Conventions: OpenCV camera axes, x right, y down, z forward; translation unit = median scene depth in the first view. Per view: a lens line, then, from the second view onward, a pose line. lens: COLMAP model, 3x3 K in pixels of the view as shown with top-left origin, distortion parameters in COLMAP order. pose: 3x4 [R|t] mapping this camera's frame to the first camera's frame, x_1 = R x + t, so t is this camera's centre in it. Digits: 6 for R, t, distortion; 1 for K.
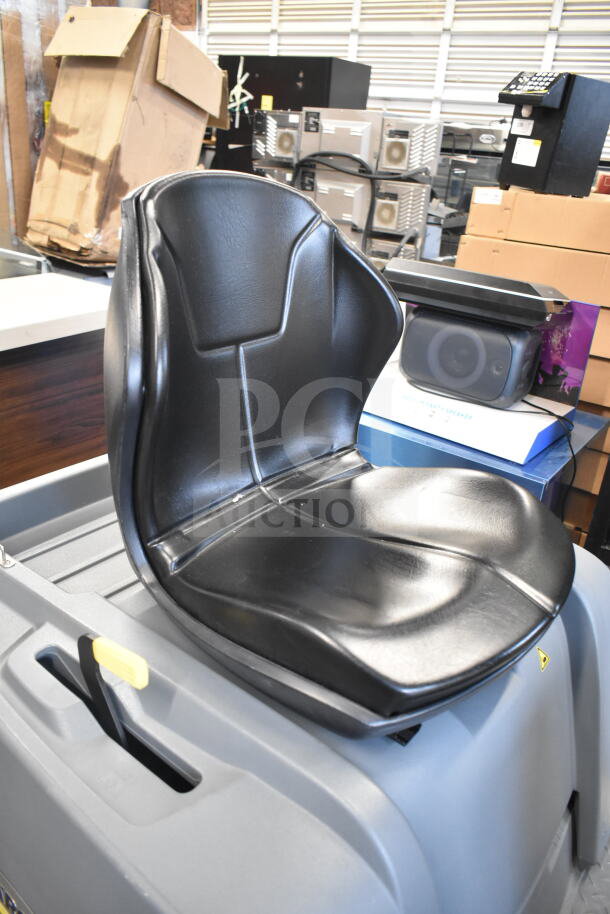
lens RADIAL K [[721.8, 0, 301.3], [0, 721.8, 460.6], [0, 0, 1]] dist [-0.005621, 0.002370]
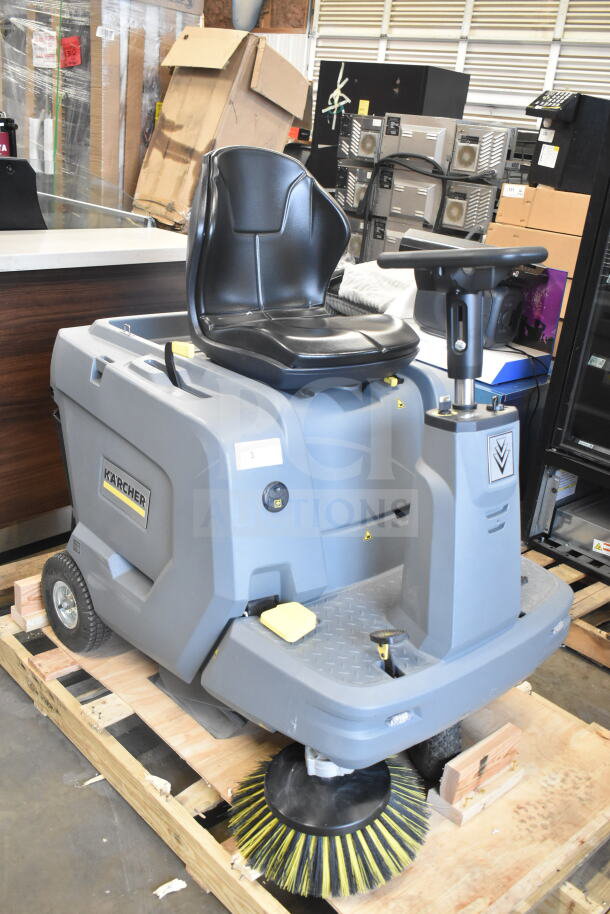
lens RADIAL K [[848.3, 0, 299.2], [0, 848.3, 462.1], [0, 0, 1]] dist [-0.022411, 0.000000]
pose [[0.989358, 0.078970, -0.122203, 0.090721], [-0.086089, 0.994817, -0.054111, 0.144021], [0.117297, 0.064056, 0.991029, -0.308326]]
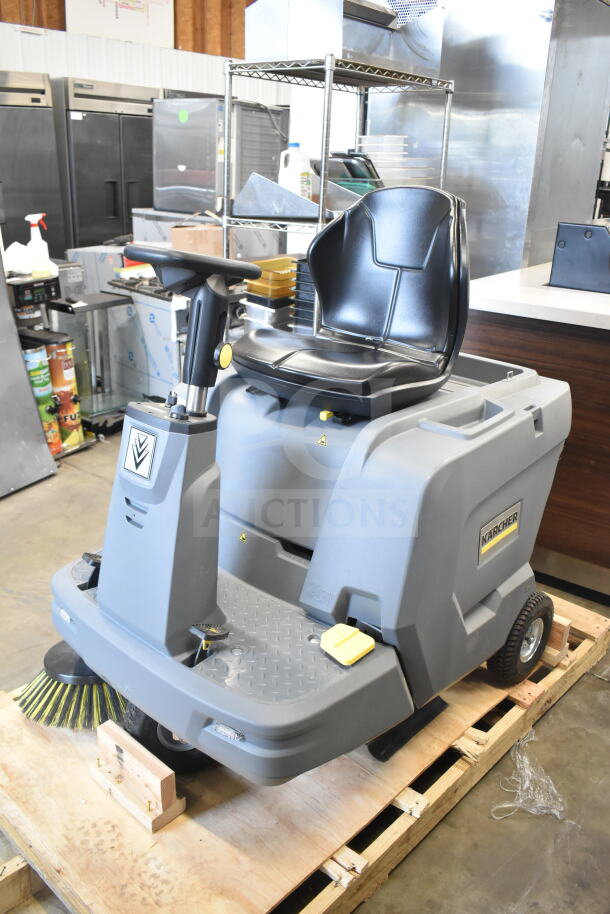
lens RADIAL K [[775.6, 0, 302.1], [0, 775.6, 463.4], [0, 0, 1]] dist [-0.028876, 0.015968]
pose [[-0.056410, 0.299573, -0.952404, 0.550204], [-0.443253, 0.847245, 0.292750, -0.054467], [0.894620, 0.438670, 0.084993, 0.208359]]
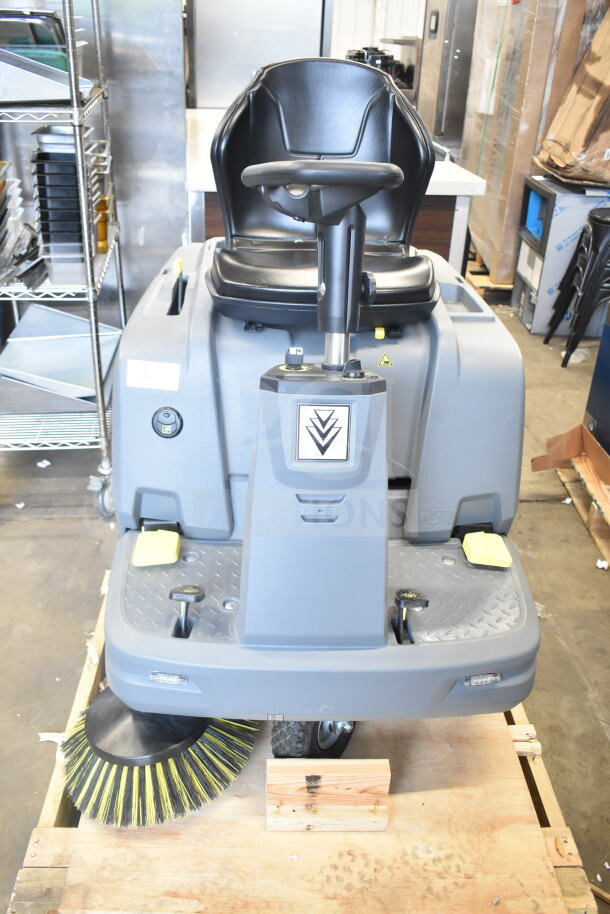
lens RADIAL K [[775.6, 0, 303.3], [0, 775.6, 459.6], [0, 0, 1]] dist [-0.028876, 0.015968]
pose [[0.655836, 0.325543, -0.681102, 0.371767], [-0.302851, 0.939912, 0.157628, 0.066878], [0.691491, 0.102894, 0.715020, -0.085567]]
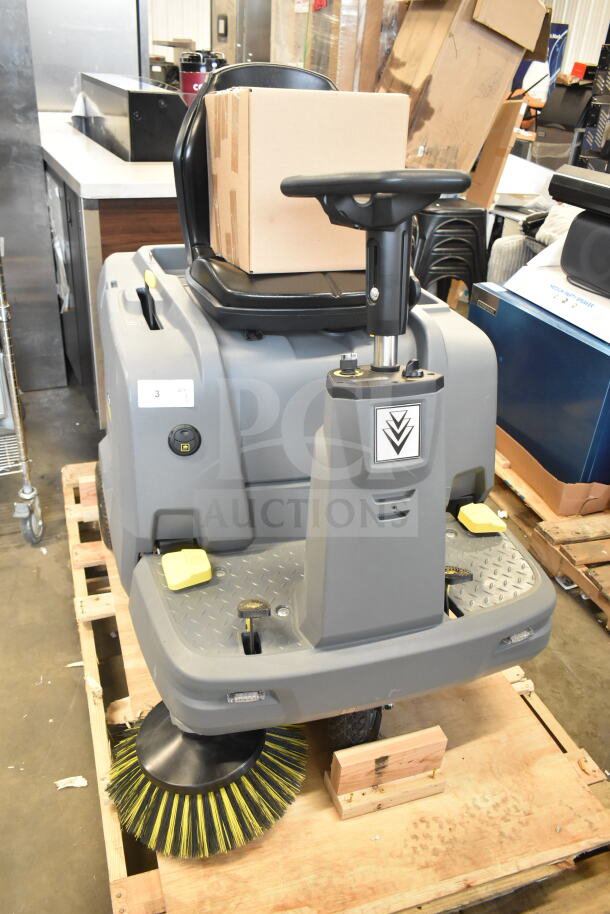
lens RADIAL K [[721.8, 0, 301.0], [0, 721.8, 458.7], [0, 0, 1]] dist [-0.005621, 0.002370]
pose [[0.849889, 0.242514, -0.467841, 0.261257], [-0.216149, 0.970119, 0.110218, 0.091346], [0.480591, 0.007450, 0.876913, -0.146040]]
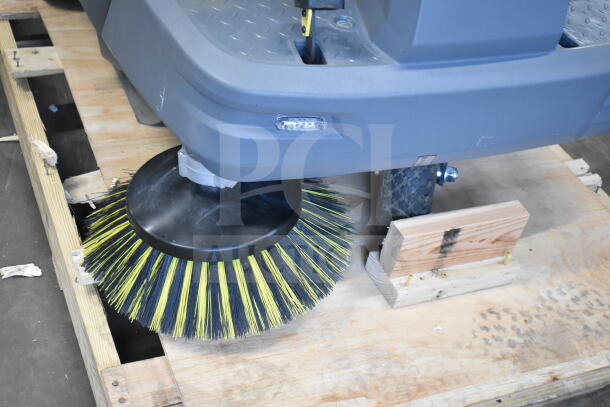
lens RADIAL K [[845.6, 0, 306.1], [0, 845.6, 199.5], [0, 0, 1]] dist [-0.016457, 0.000000]
pose [[0.884568, 0.360038, -0.296500, 0.199859], [-0.283744, 0.919937, 0.270564, 0.193905], [0.370174, -0.155202, 0.915906, -0.124033]]
